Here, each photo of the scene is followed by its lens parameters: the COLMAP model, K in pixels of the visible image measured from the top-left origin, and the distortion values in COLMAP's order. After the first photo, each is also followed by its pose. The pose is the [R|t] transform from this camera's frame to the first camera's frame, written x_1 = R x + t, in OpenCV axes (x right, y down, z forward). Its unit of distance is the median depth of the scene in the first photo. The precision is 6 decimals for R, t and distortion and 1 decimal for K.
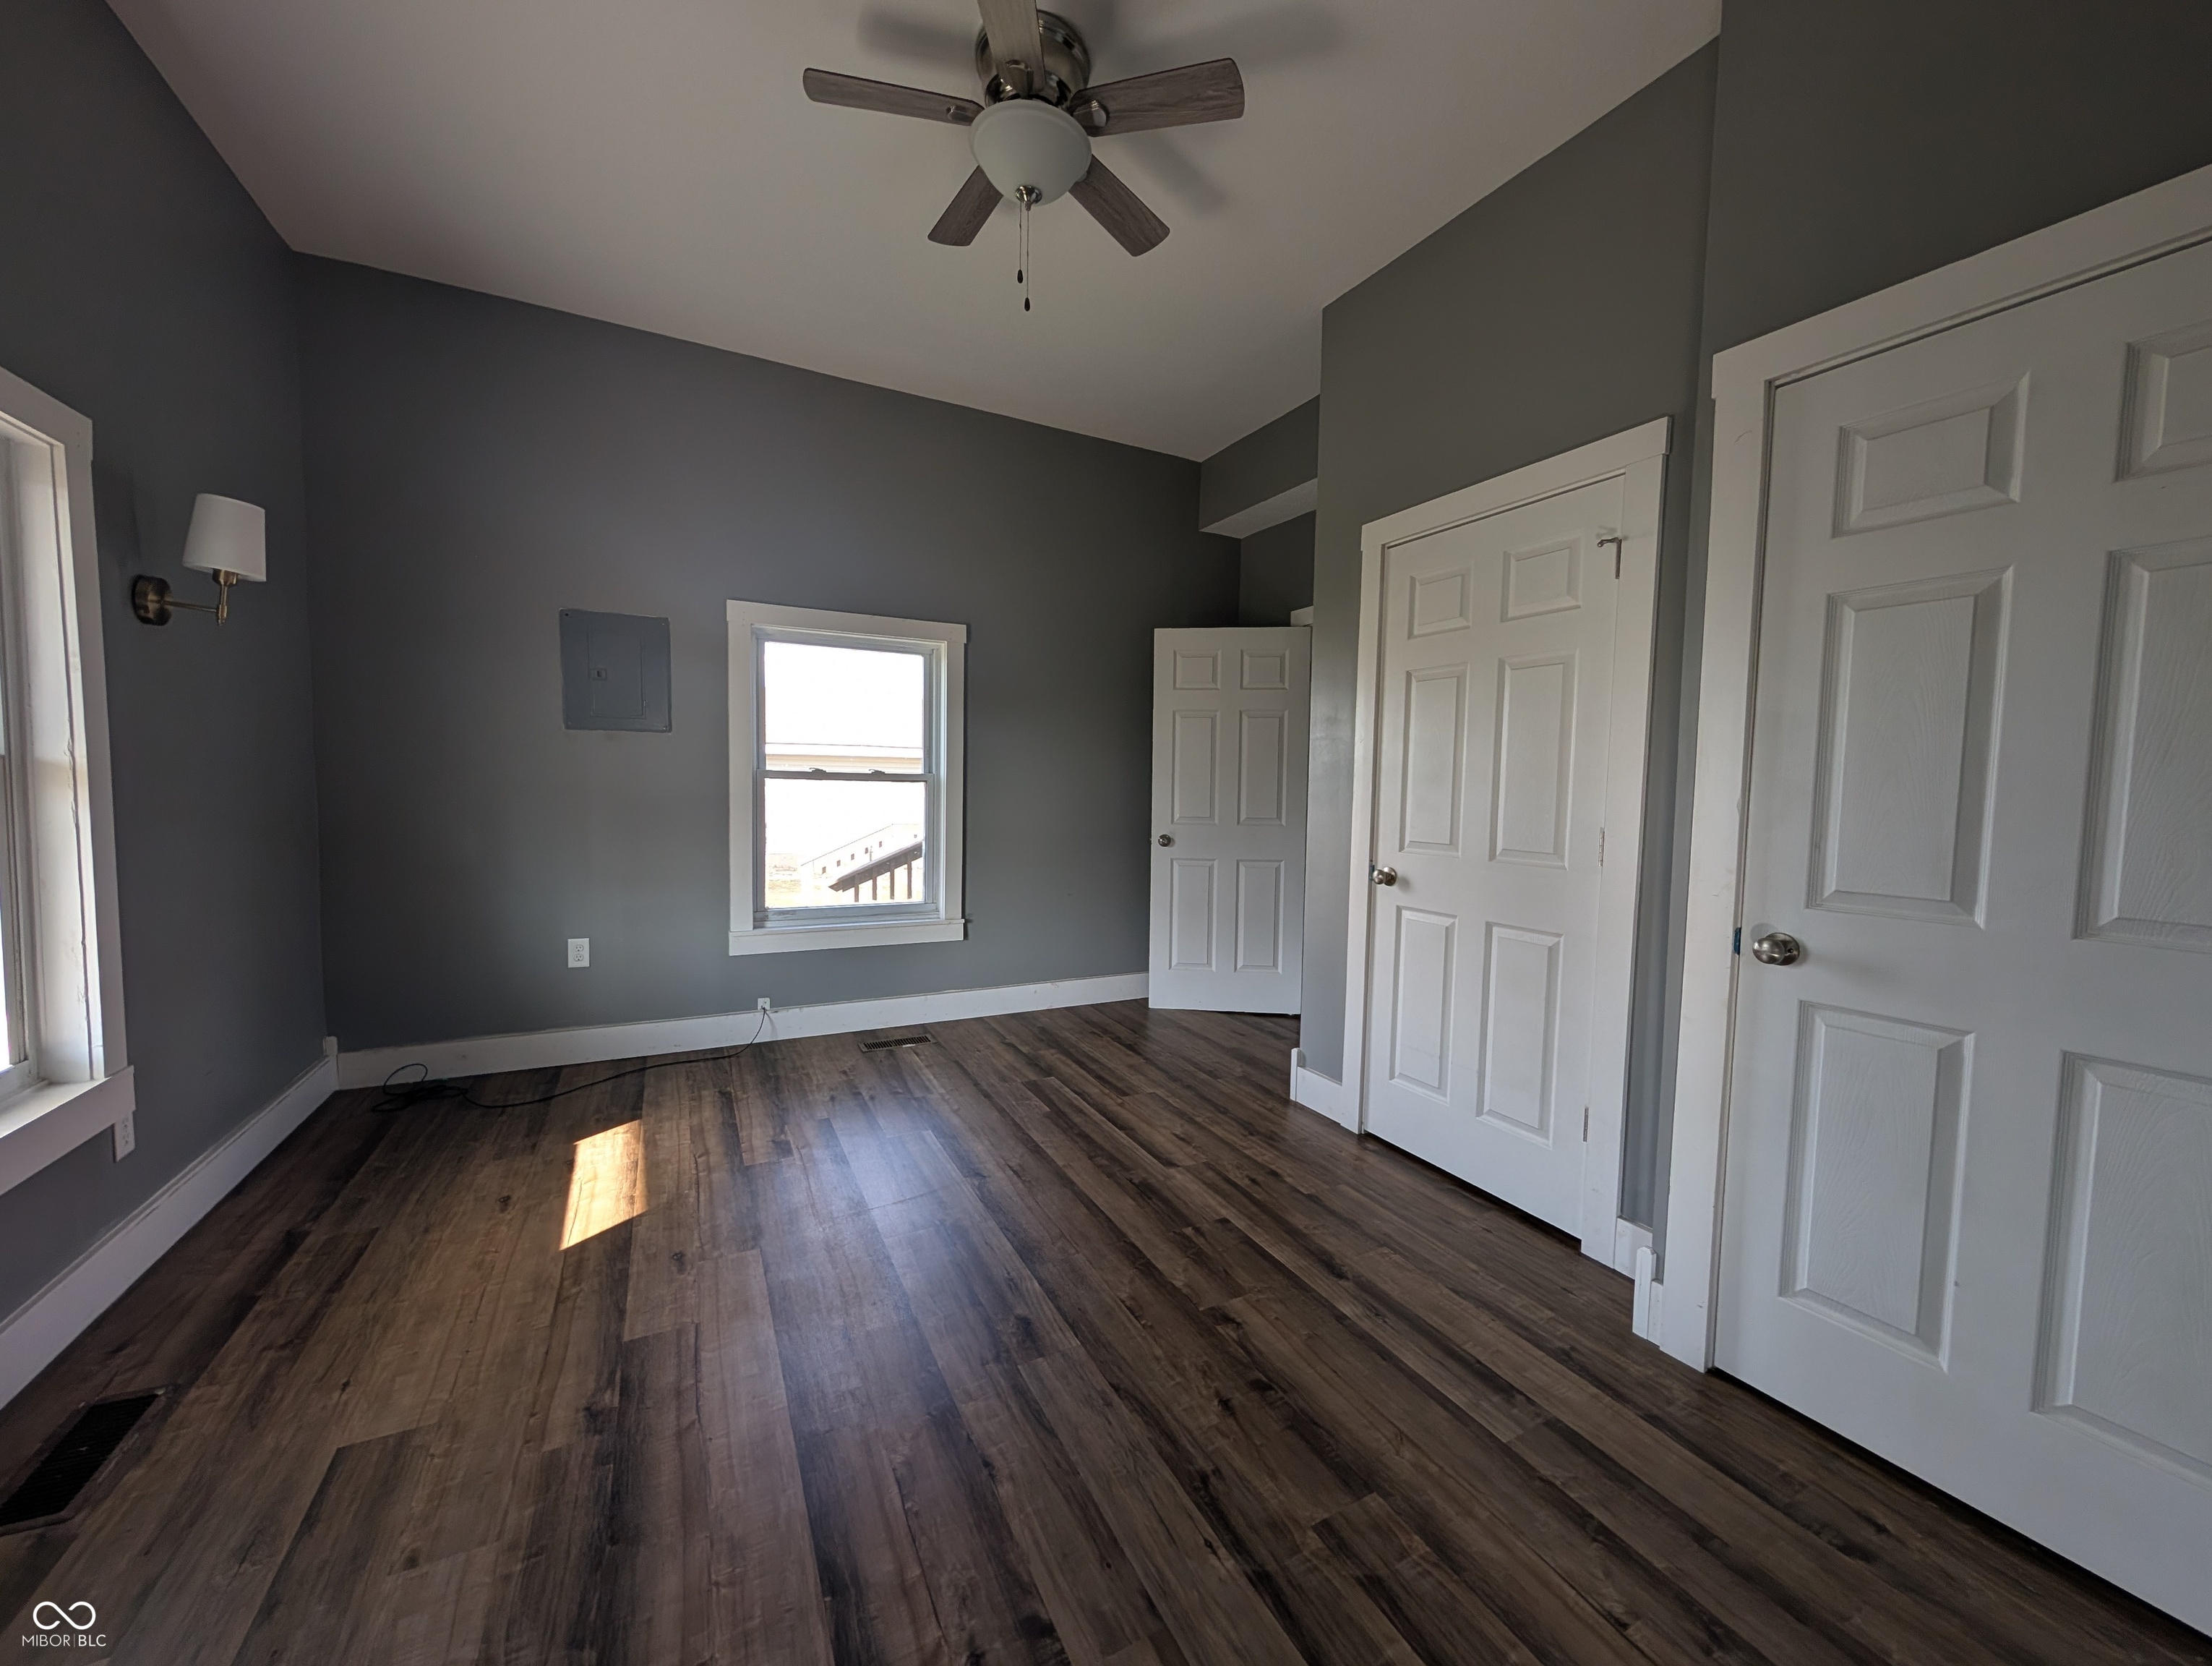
lens RADIAL K [[843.6, 0, 1105.7], [0, 843.6, 838.2], [0, 0, 1]] dist [0.000281, 0.000257]
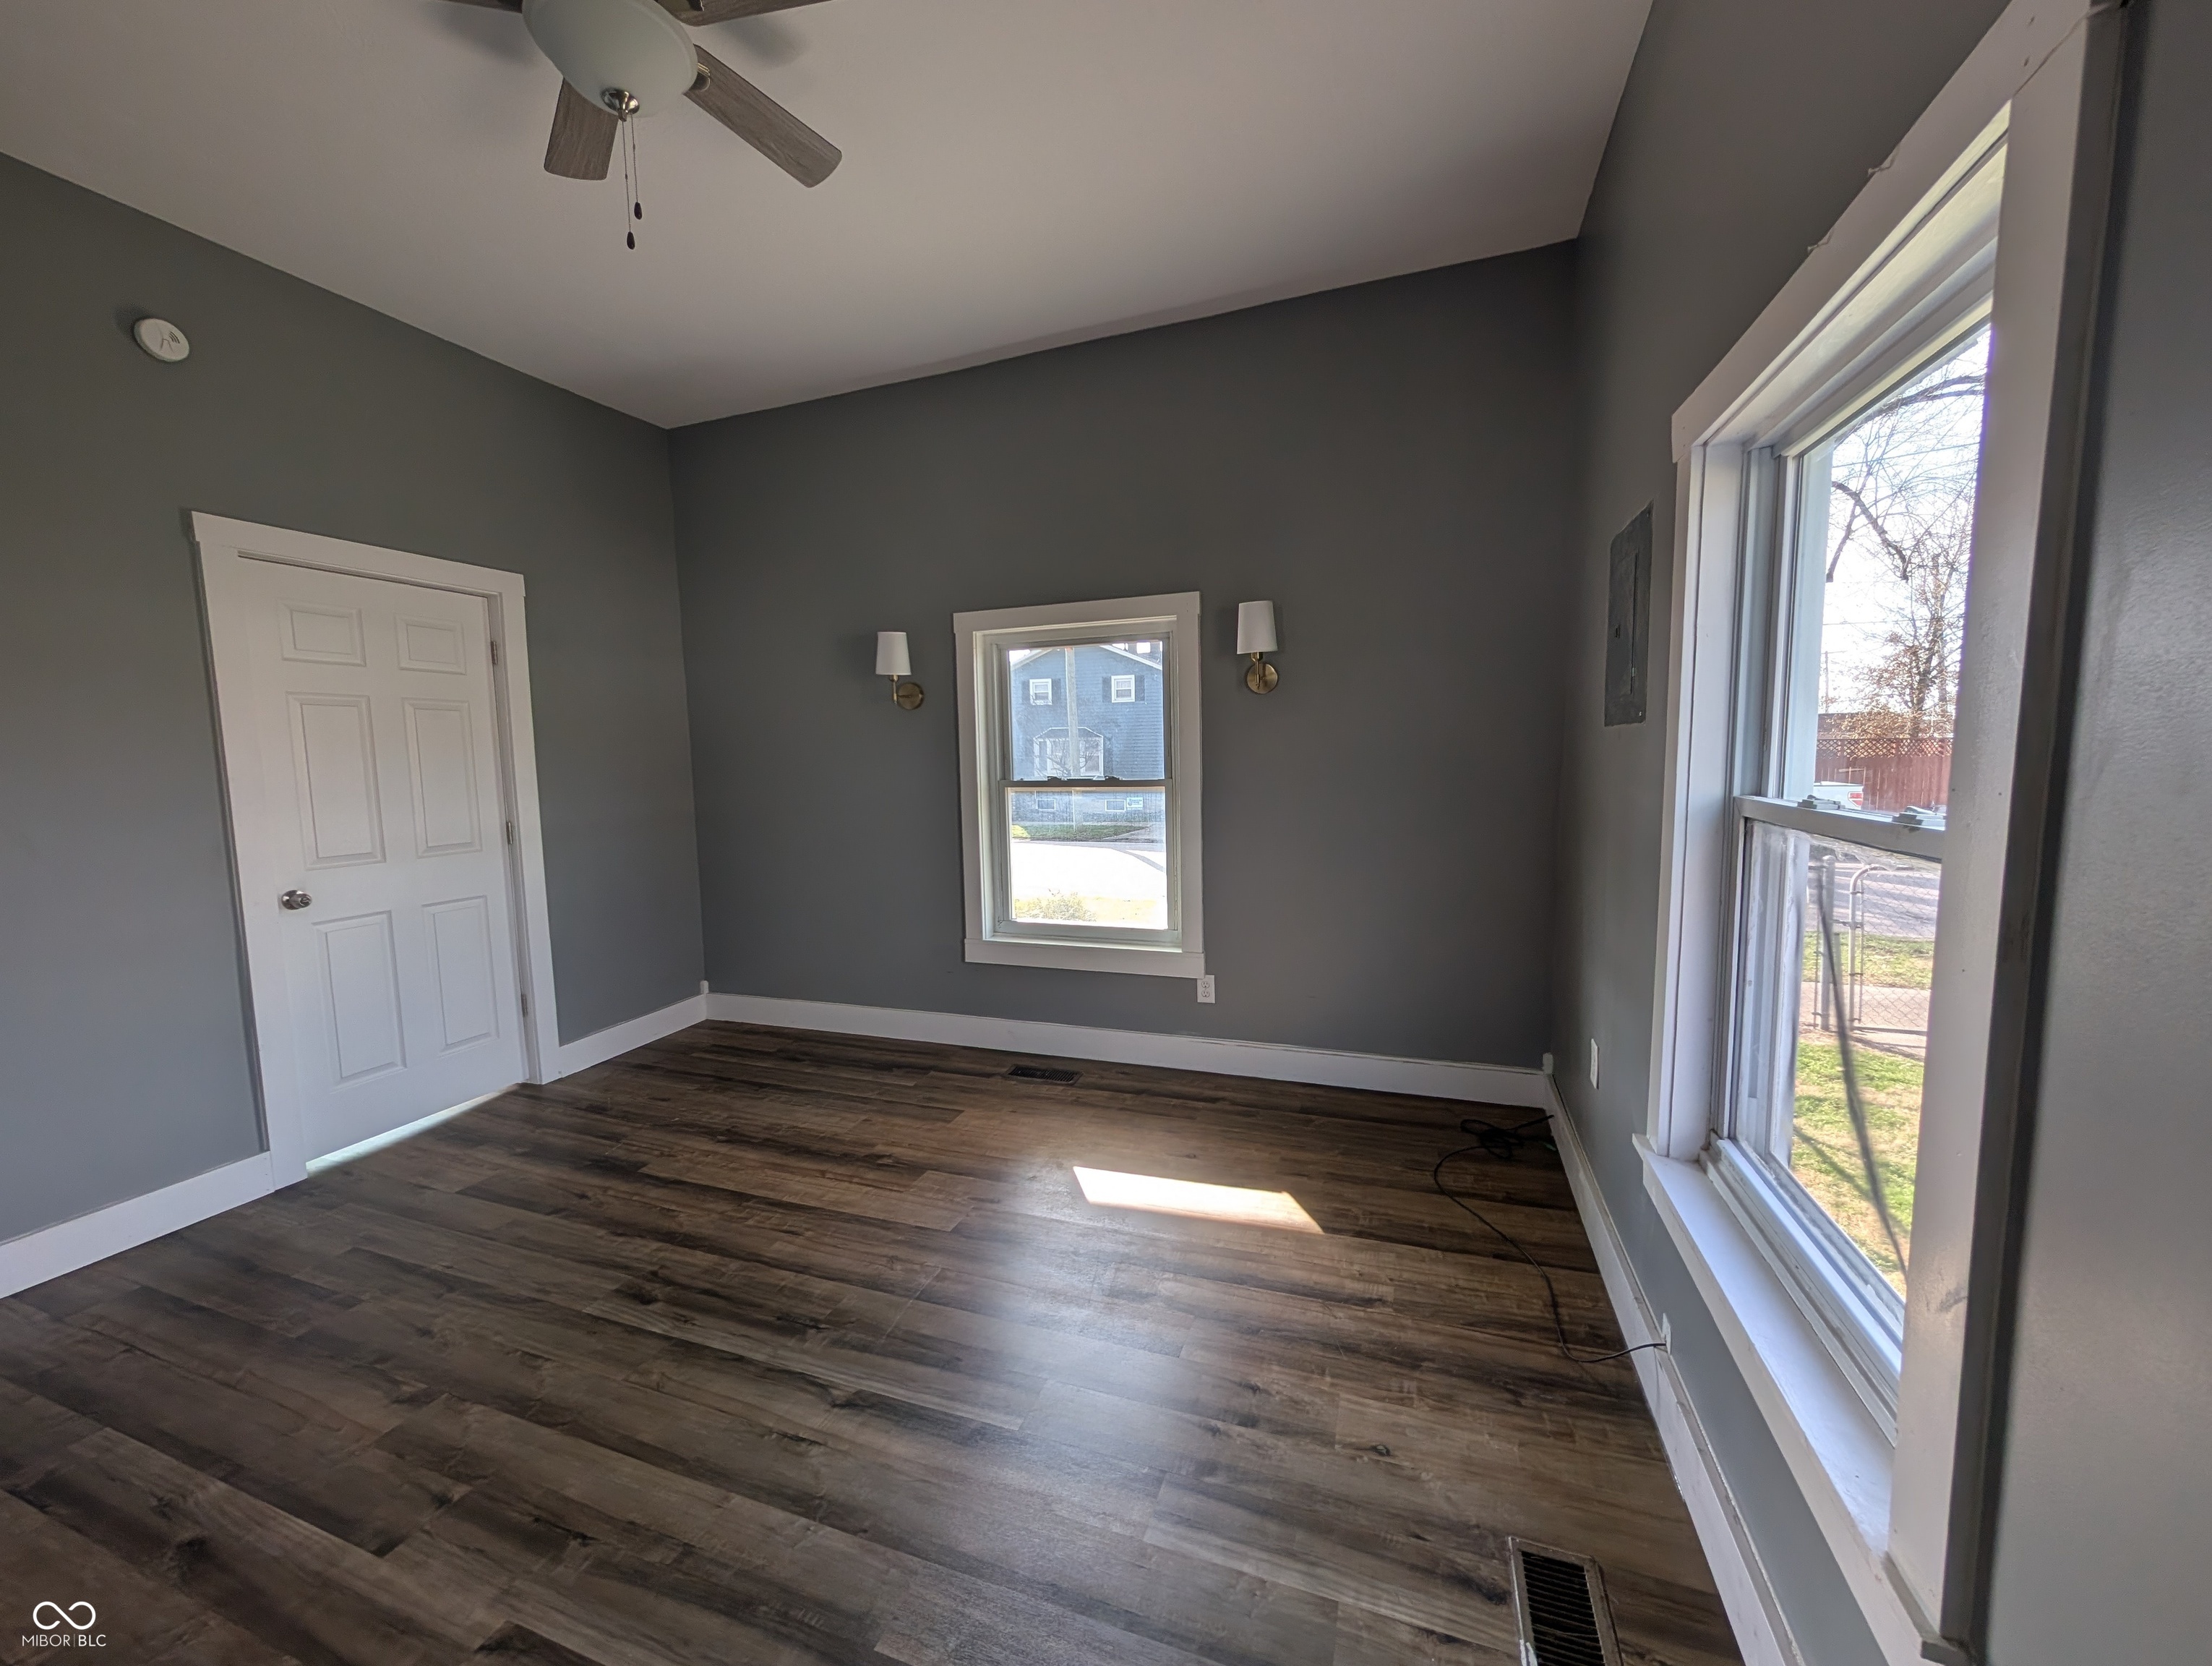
lens RADIAL K [[843.6, 0, 1106.6], [0, 843.6, 826.1], [0, 0, 1]] dist [0.000281, 0.000257]
pose [[-0.739560, 0.054389, -0.670890, 0.135638], [-0.037028, 0.991933, 0.121235, -0.165655], [0.672071, 0.114502, -0.731580, 1.737507]]
